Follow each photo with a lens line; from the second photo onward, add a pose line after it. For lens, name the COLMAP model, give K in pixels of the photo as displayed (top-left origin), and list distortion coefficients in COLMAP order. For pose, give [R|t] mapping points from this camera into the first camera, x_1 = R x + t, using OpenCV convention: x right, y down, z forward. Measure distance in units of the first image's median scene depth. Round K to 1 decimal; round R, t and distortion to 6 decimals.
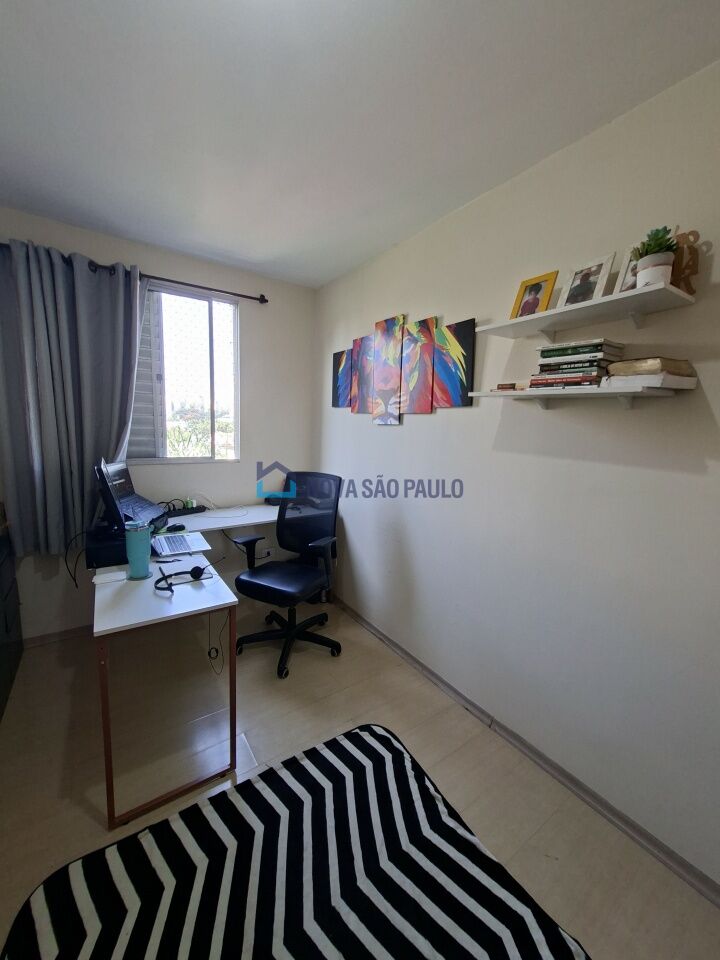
lens RADIAL K [[380.0, 0, 360.0], [0, 380.0, 480.0], [0, 0, 1]] dist [-0.002511, 0.000772]
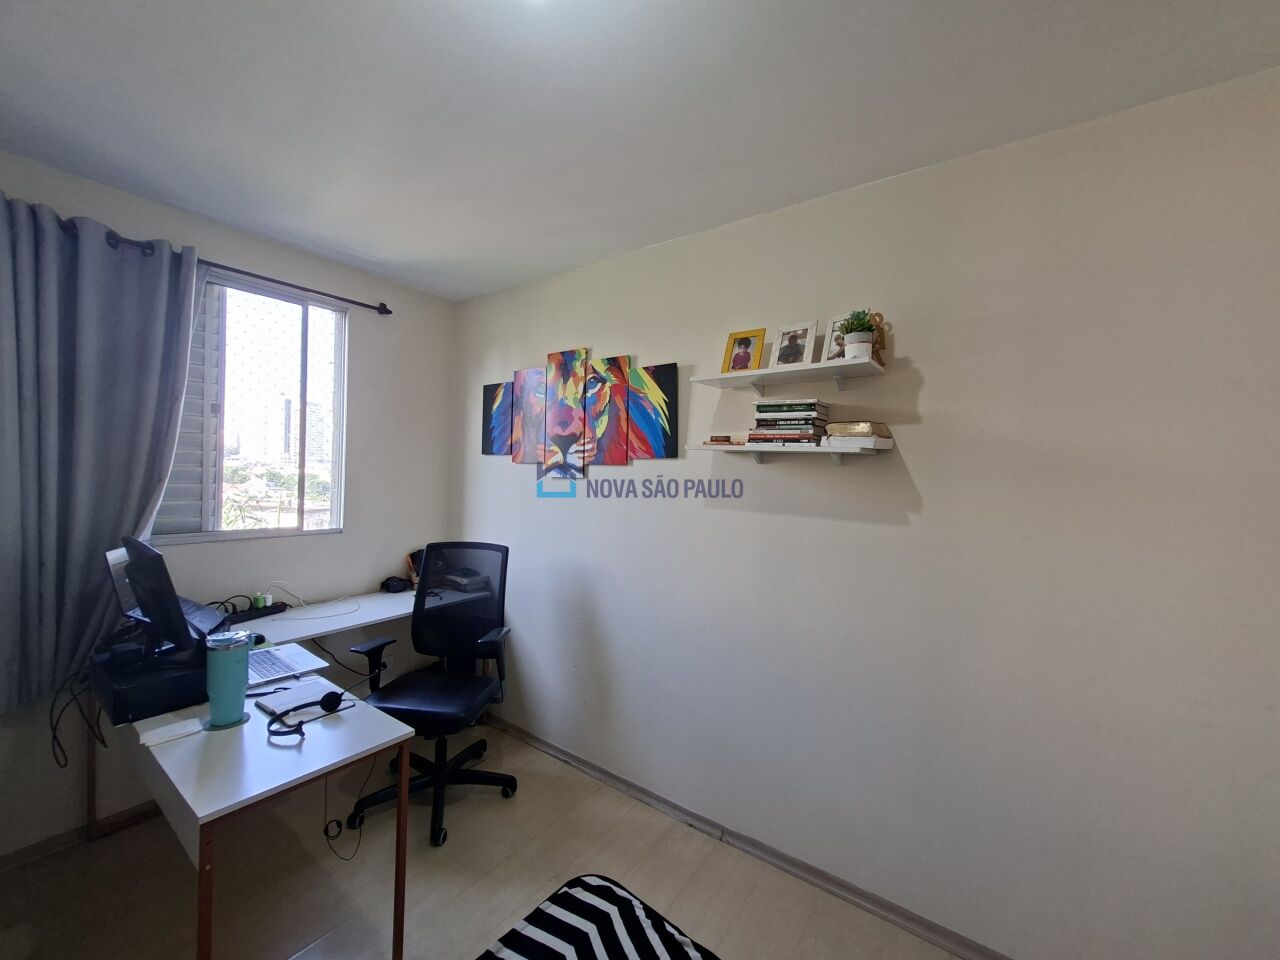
lens RADIAL K [[506.7, 0, 642.9], [0, 506.7, 480.8], [0, 0, 1]] dist [-0.002511, 0.000772]
pose [[0.939090, -0.012316, 0.343451, -0.182045], [0.053421, 0.992442, -0.110477, -0.014555], [-0.339495, 0.122095, 0.932650, -0.067580]]
